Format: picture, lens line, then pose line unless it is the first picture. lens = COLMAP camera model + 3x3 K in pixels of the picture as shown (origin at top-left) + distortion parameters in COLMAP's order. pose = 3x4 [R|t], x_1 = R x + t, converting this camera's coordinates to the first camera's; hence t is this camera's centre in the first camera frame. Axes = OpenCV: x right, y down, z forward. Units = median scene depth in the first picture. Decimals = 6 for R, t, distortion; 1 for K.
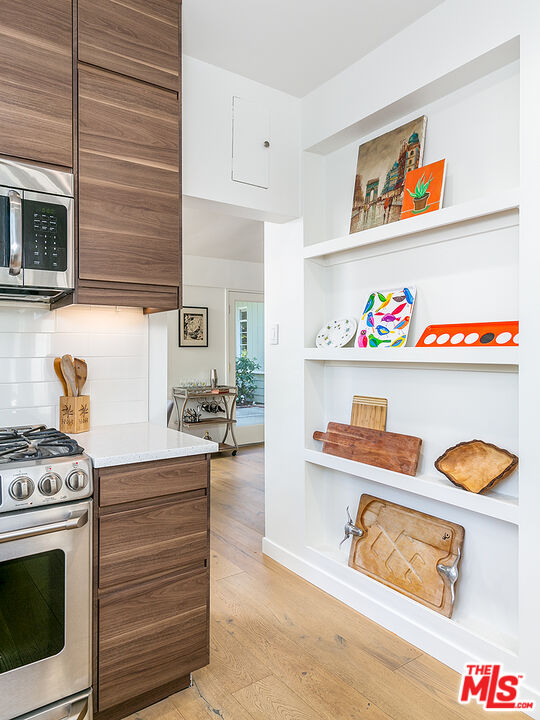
lens RADIAL K [[497.3, 0, 270.2], [0, 497.3, 345.8], [0, 0, 1]] dist [-0.002081, -0.000304]
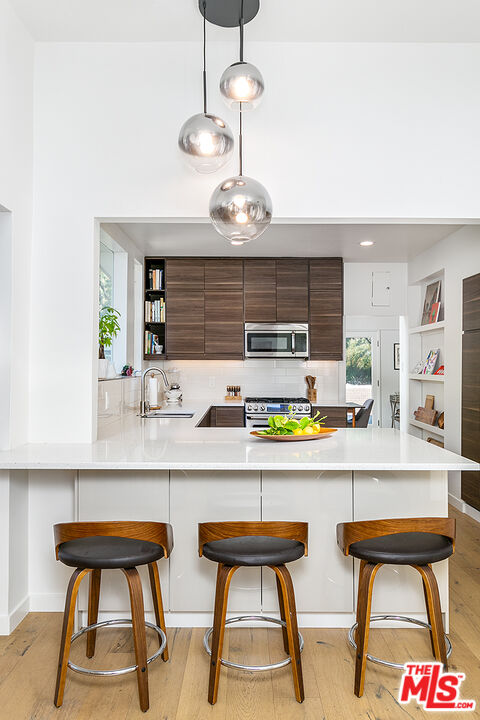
lens RADIAL K [[440.0, 0, 240.0], [0, 440.0, 360.0], [0, 0, 1]] dist [0.001255, 0.000005]
pose [[0.800911, -0.007660, -0.598734, 1.049937], [-0.000520, 0.999909, -0.013488, -0.047787], [0.598783, 0.011114, 0.800834, -1.729395]]
